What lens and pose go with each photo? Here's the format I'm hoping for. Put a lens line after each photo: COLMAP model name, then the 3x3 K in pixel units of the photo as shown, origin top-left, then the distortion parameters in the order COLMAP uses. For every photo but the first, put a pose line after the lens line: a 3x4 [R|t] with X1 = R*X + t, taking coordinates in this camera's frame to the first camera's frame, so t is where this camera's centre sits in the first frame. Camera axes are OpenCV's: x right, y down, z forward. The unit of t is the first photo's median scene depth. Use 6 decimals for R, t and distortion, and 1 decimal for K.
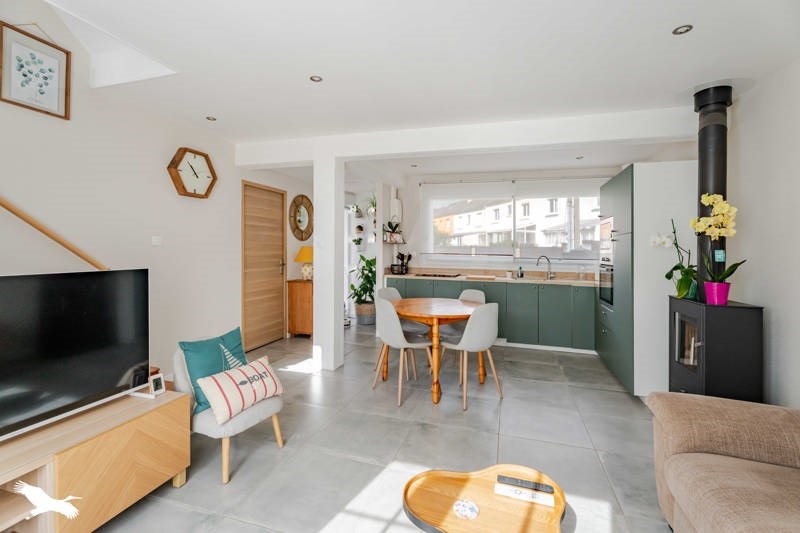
lens RADIAL K [[362.3, 0, 400.3], [0, 362.3, 249.7], [0, 0, 1]] dist [0.000099, 0.000240]
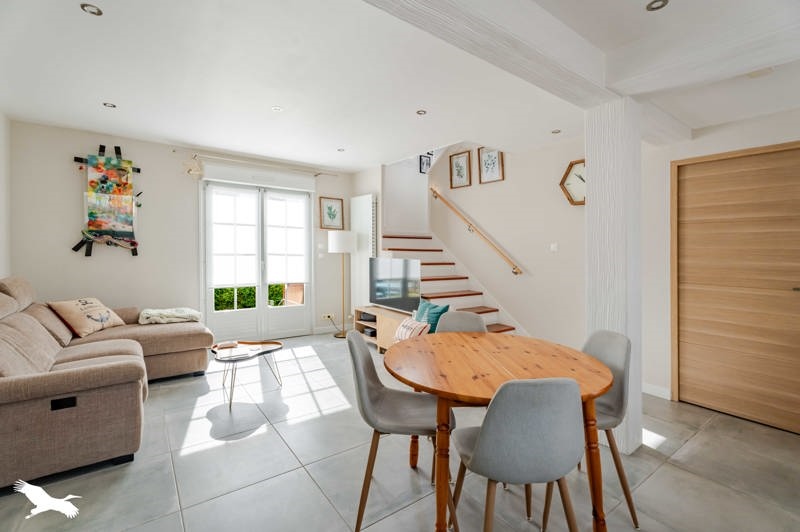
lens RADIAL K [[359.6, 0, 396.2], [0, 359.6, 259.7], [0, 0, 1]] dist [0.000152, 0.000504]
pose [[-0.597205, -0.001540, -0.802087, 0.582613], [-0.026753, 0.999480, 0.018001, 0.009882], [0.801643, 0.032209, -0.596935, 1.191217]]
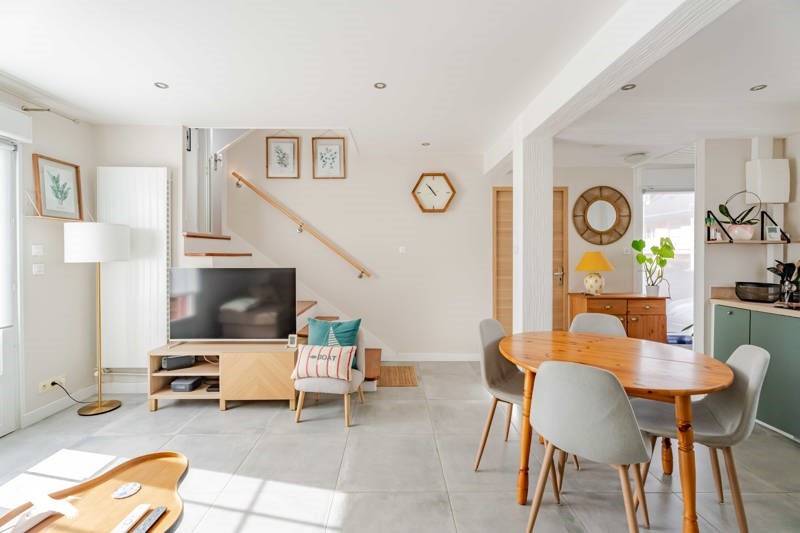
lens RADIAL K [[359.6, 0, 396.2], [0, 359.6, 260.2], [0, 0, 1]] dist [0.000152, 0.000504]
pose [[0.297077, 0.004298, -0.954844, 0.529561], [0.002054, 0.999985, 0.005141, 0.006421], [0.954851, -0.003489, 0.297063, 0.530394]]
